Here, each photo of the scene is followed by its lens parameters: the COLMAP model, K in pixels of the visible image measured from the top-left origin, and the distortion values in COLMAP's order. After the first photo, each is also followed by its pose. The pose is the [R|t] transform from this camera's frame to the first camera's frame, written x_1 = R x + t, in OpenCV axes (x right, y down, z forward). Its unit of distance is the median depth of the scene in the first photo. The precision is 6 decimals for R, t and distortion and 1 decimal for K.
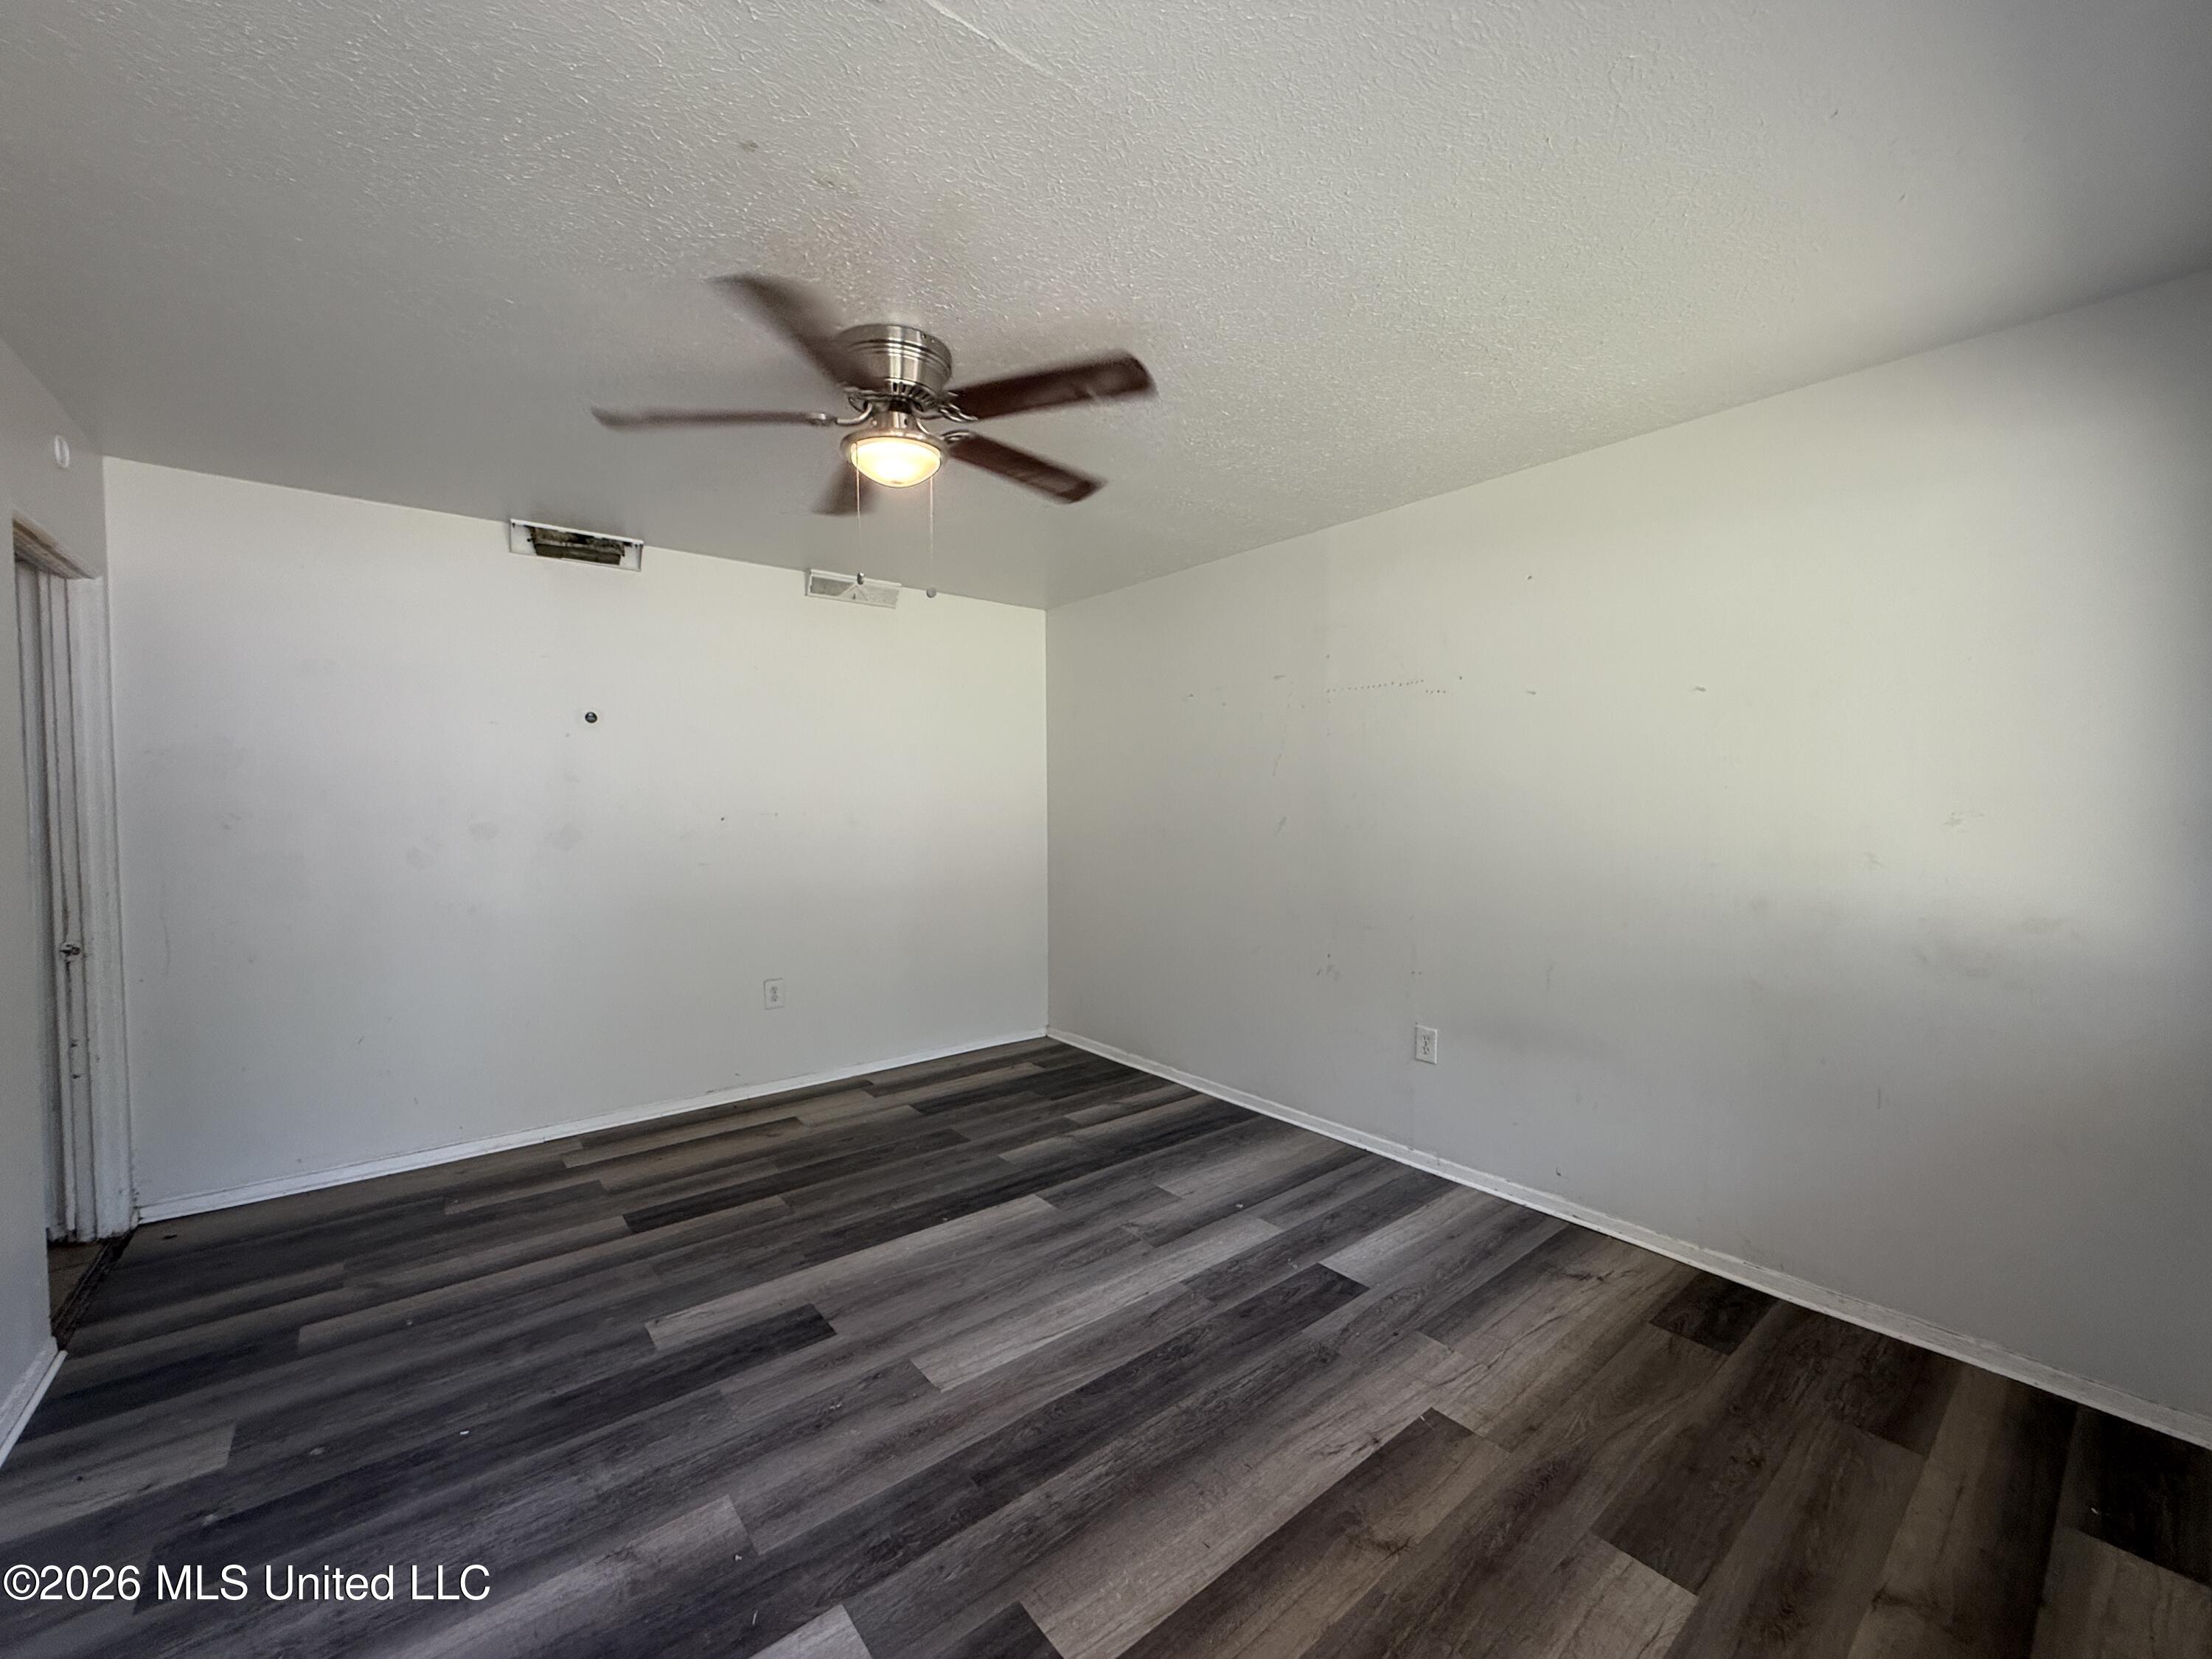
lens RADIAL K [[879.8, 0, 1098.6], [0, 879.8, 830.7], [0, 0, 1]] dist [-0.000145, 0.000383]
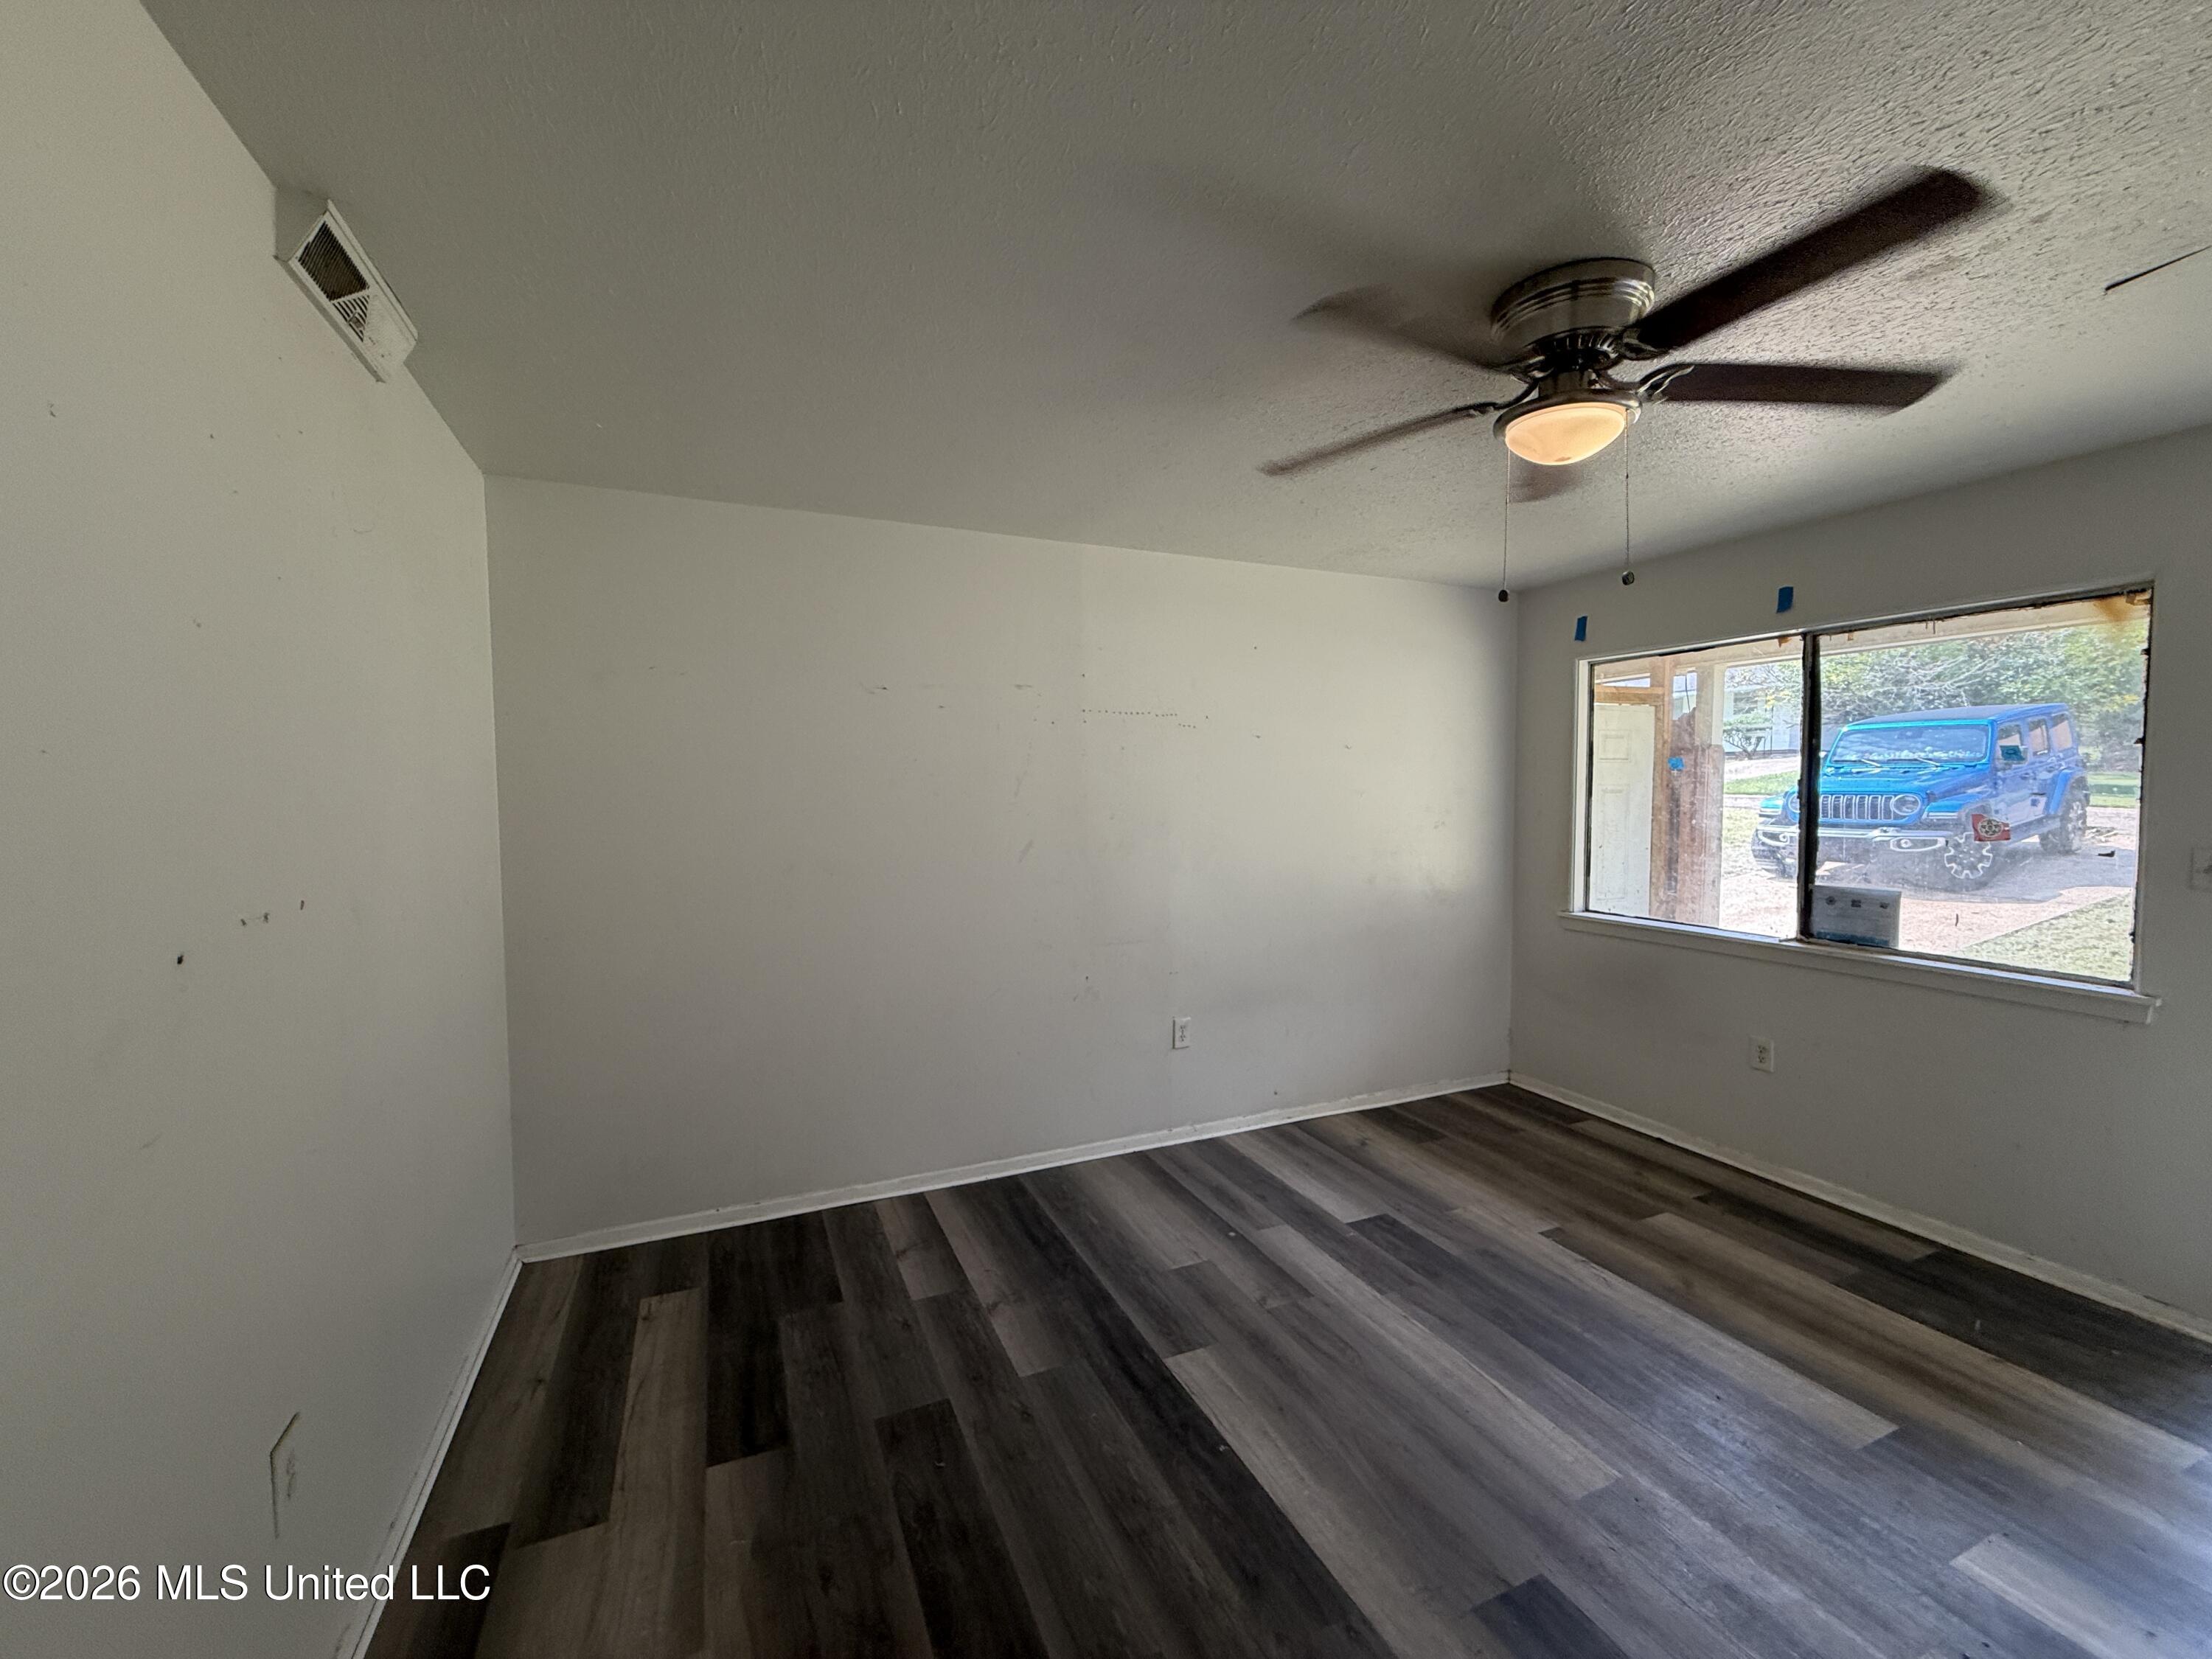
lens RADIAL K [[879.8, 0, 1098.6], [0, 879.8, 830.7], [0, 0, 1]] dist [-0.000145, 0.000383]
pose [[0.266613, -0.039701, 0.962986, -0.796600], [0.036732, 0.998844, 0.031010, -0.061910], [-0.963103, 0.027104, 0.267763, 0.845706]]
